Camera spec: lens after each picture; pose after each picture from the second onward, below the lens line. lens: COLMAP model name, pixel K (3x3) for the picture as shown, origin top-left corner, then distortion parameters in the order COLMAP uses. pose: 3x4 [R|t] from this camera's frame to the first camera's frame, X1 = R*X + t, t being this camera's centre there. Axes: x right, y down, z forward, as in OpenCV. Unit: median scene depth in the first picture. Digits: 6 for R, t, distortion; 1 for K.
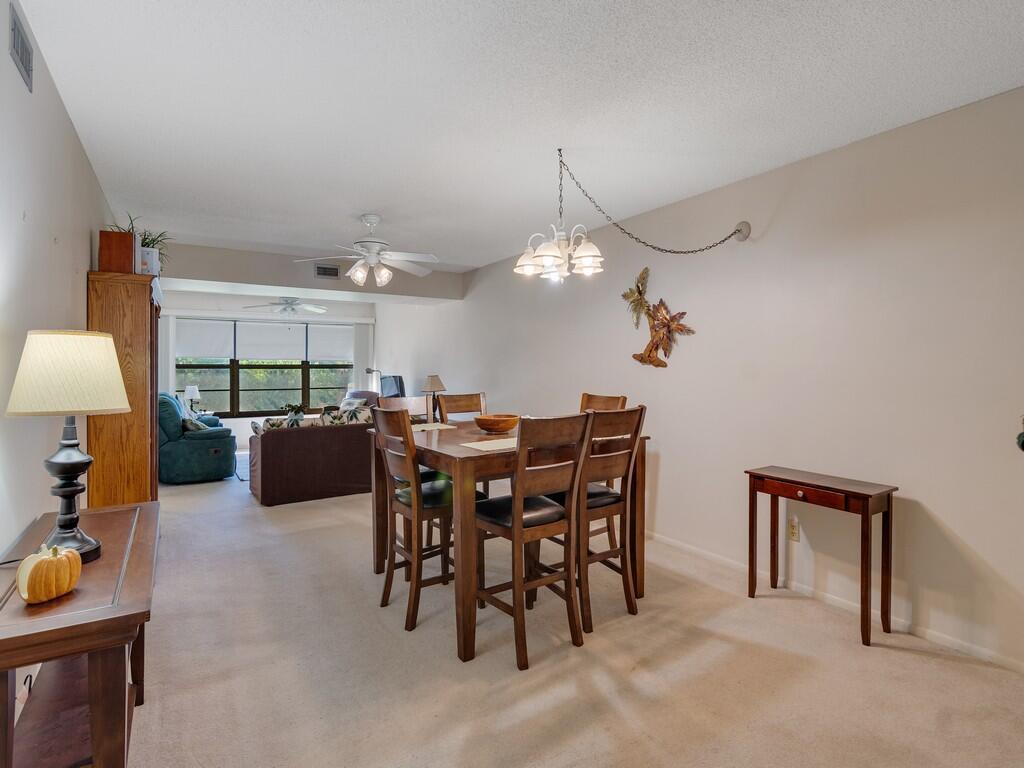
lens RADIAL K [[489.9, 0, 512.0], [0, 489.9, 384.0], [0, 0, 1]] dist [0.002405, -0.000768]
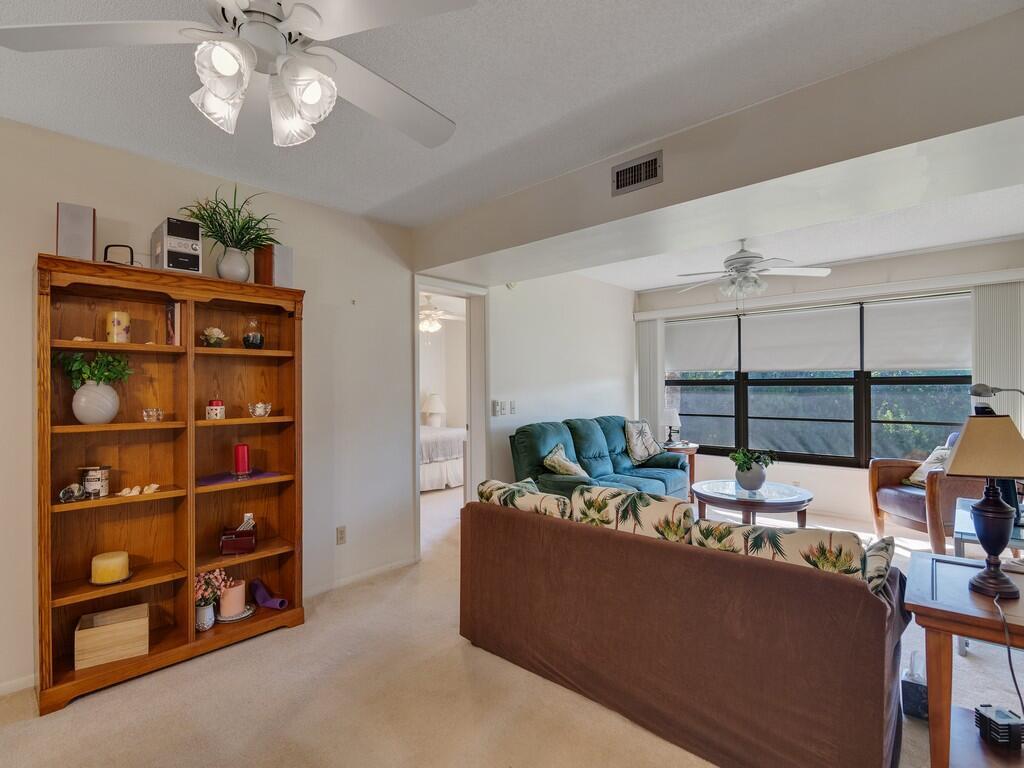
lens RADIAL K [[489.9, 0, 512.0], [0, 489.9, 384.0], [0, 0, 1]] dist [0.002405, -0.000768]
pose [[0.228647, -0.003524, -0.973503, 0.030168], [-0.023565, 0.999680, -0.009154, -0.023910], [0.973224, 0.025034, 0.228491, 0.650972]]
